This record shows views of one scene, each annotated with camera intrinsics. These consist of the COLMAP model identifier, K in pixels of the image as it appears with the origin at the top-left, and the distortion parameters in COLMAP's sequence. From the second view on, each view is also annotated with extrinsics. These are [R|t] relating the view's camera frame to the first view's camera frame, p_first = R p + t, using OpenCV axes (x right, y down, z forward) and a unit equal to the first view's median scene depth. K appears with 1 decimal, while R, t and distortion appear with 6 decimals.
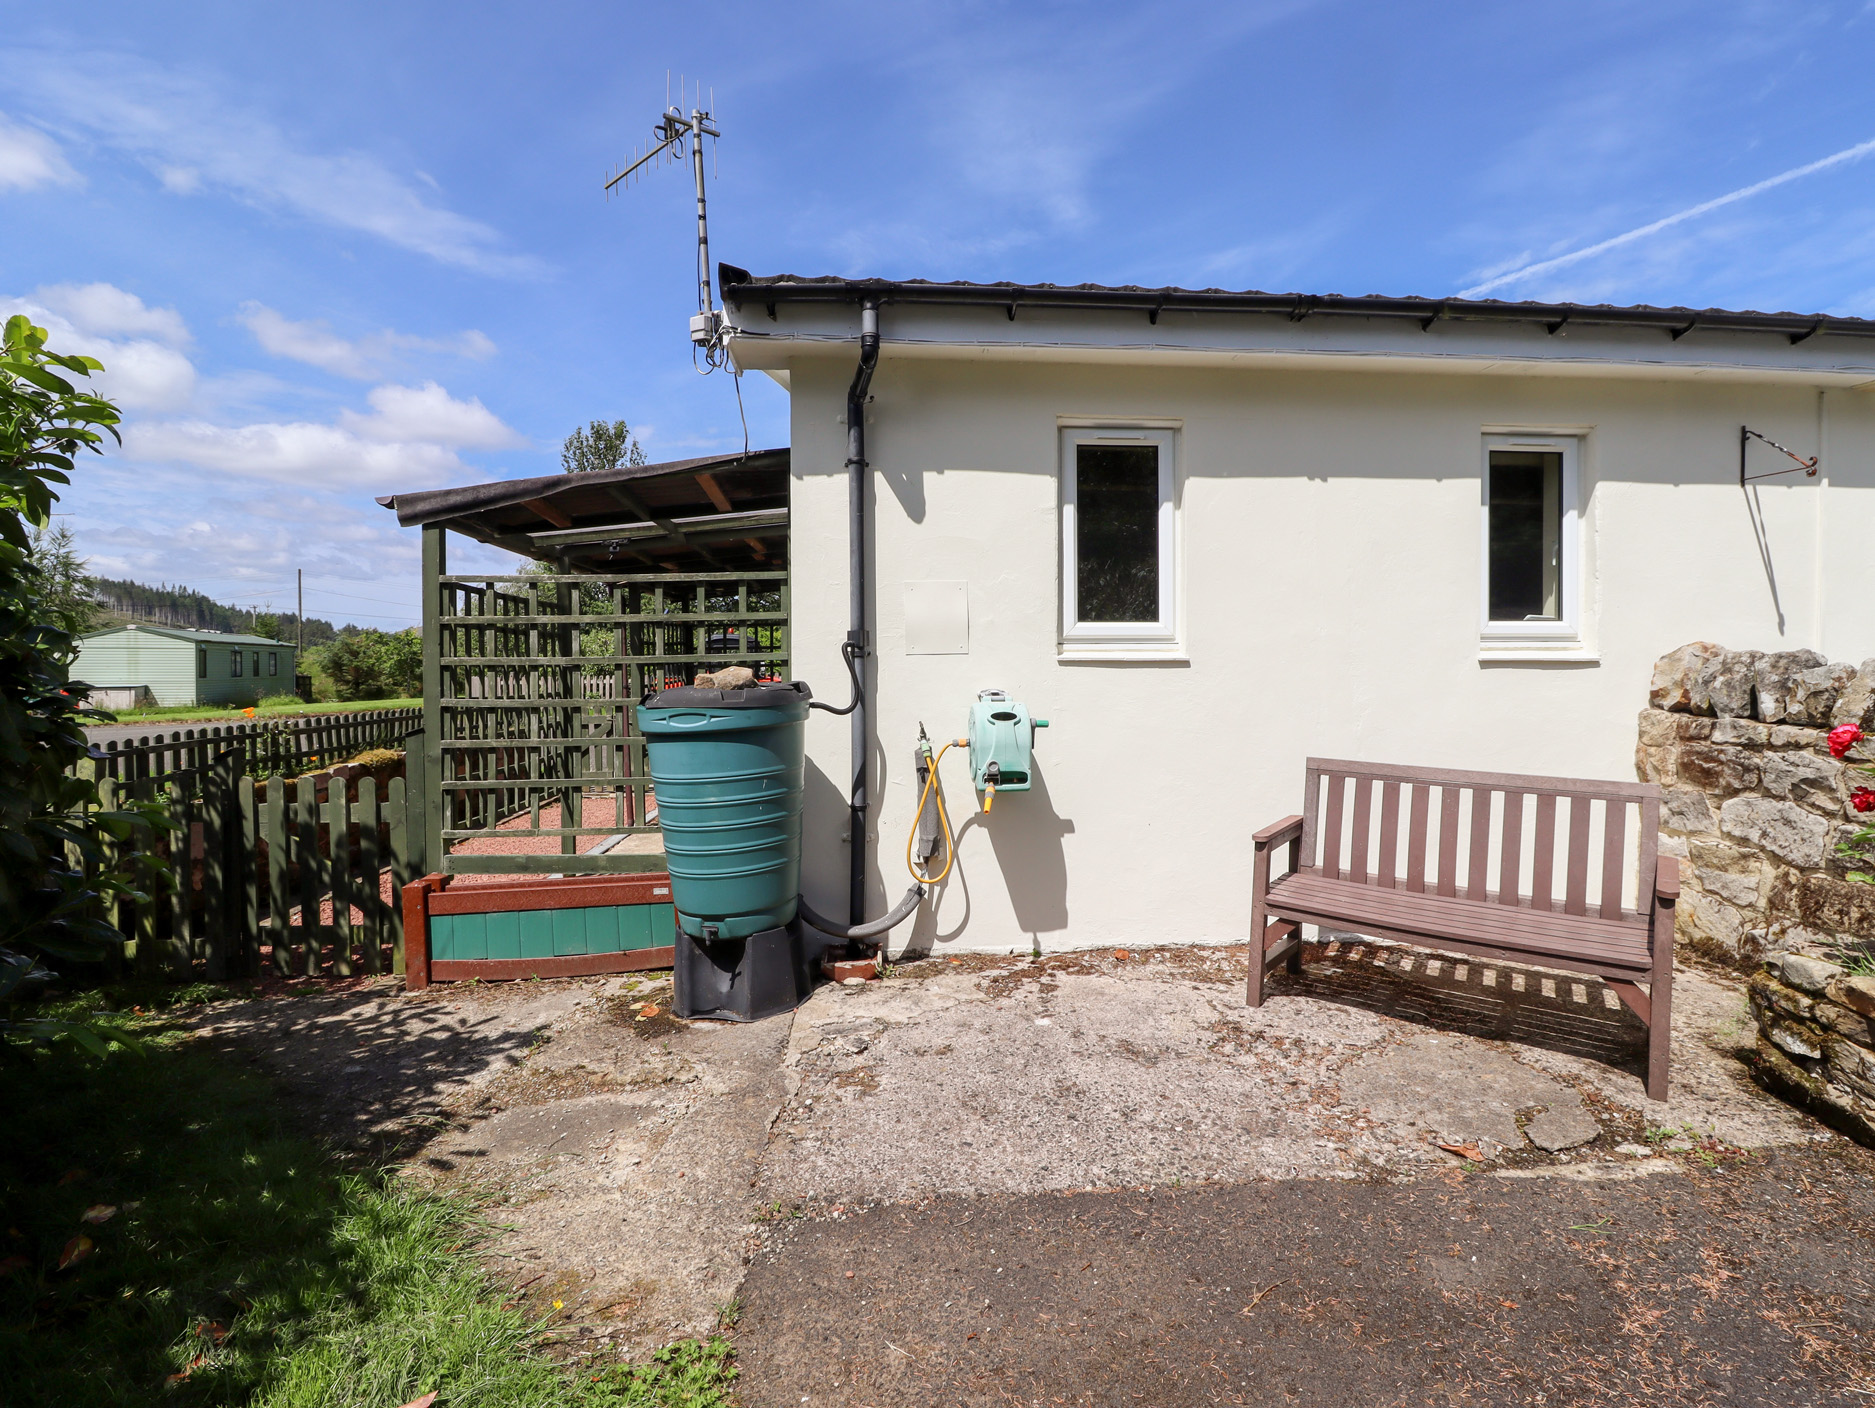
lens RADIAL K [[1000.5, 0, 957.8], [0, 1000.5, 674.6], [0, 0, 1]] dist [0.004362, -0.015666]
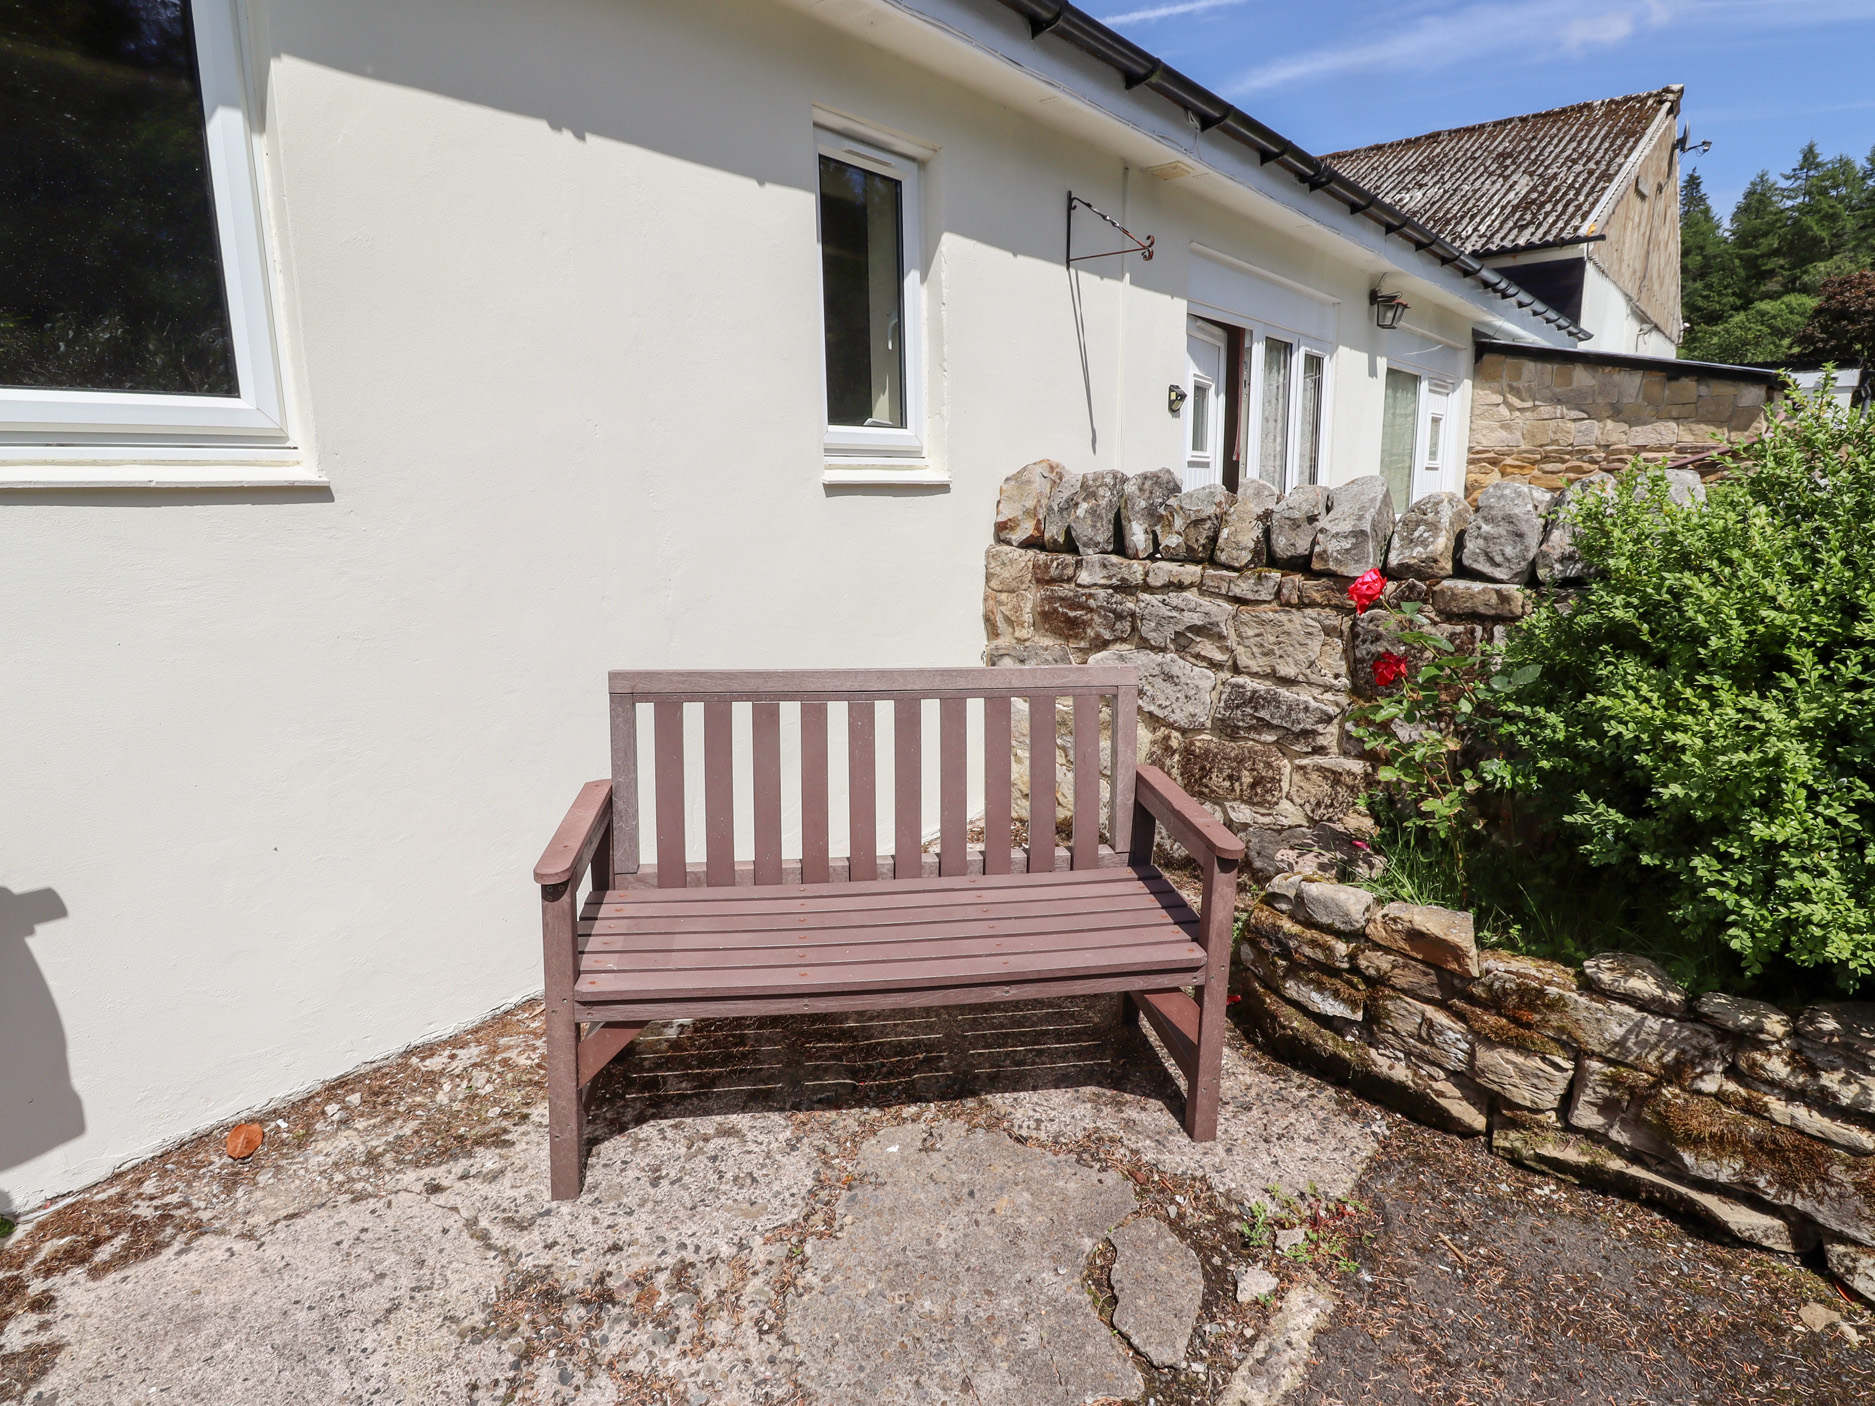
lens RADIAL K [[1000.5, 0, 957.8], [0, 1000.5, 673.6], [0, 0, 1]] dist [0.004362, -0.015666]
pose [[0.708708, -0.134550, 0.692552, 0.119305], [0.015992, 0.984457, 0.174897, -0.005635], [-0.705320, -0.112875, 0.699844, 0.521935]]
